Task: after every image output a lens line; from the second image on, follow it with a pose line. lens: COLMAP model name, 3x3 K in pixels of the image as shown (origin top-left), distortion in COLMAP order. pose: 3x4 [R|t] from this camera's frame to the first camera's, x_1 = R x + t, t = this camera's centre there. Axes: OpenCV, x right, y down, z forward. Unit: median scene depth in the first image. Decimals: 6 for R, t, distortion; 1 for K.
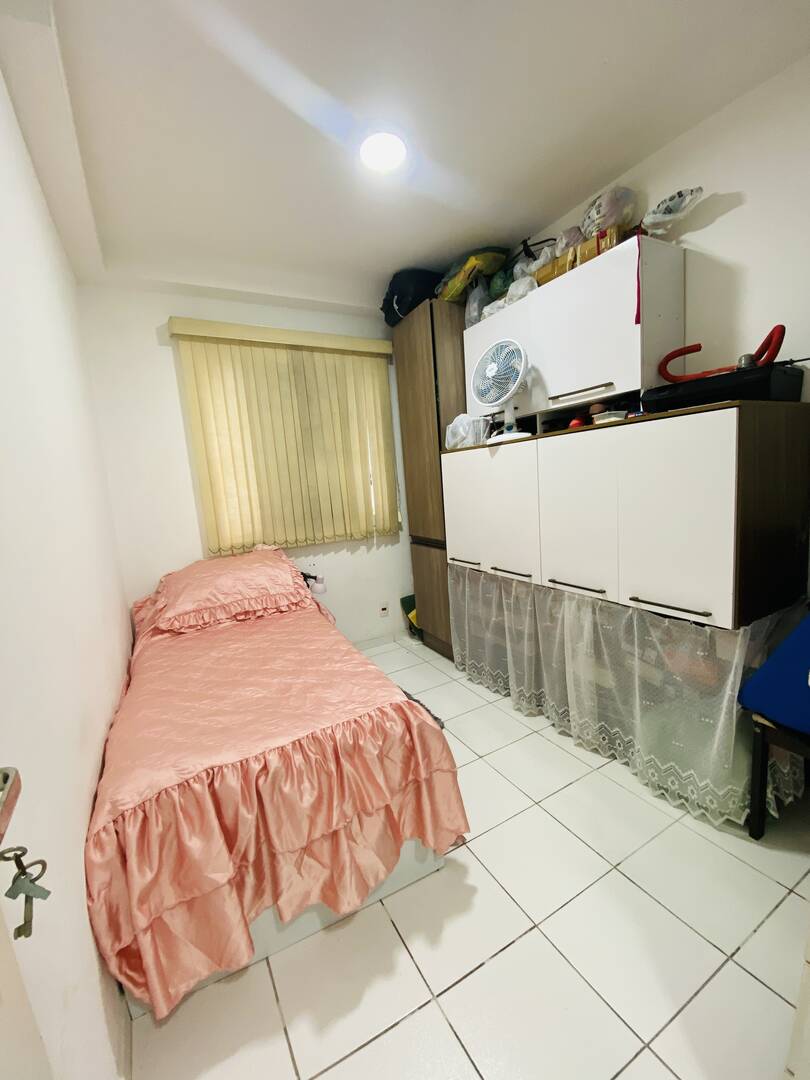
lens RADIAL K [[447.0, 0, 410.6], [0, 447.0, 539.1], [0, 0, 1]] dist [-0.000418, -0.010345]
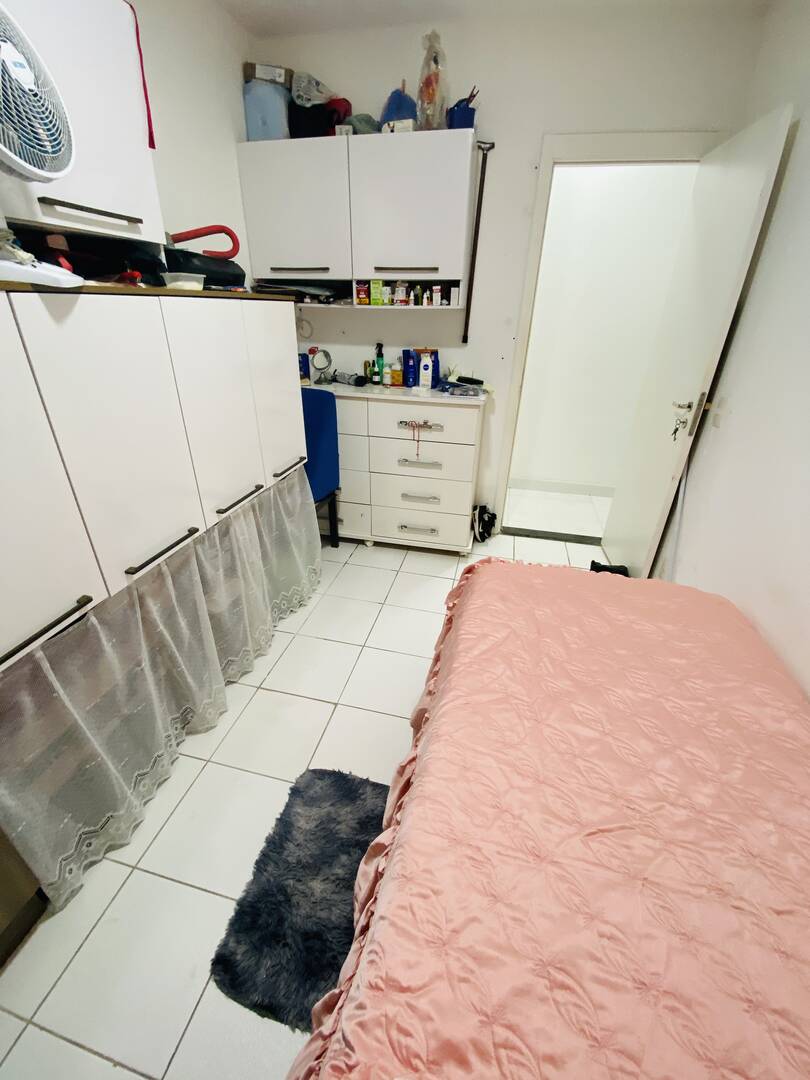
lens RADIAL K [[447.0, 0, 410.6], [0, 447.0, 539.1], [0, 0, 1]] dist [-0.000418, -0.010345]
pose [[-0.730135, -0.281285, 0.622721, -0.414412], [0.110649, 0.850641, 0.513971, -0.234572], [-0.674285, 0.444172, -0.589959, 1.311519]]
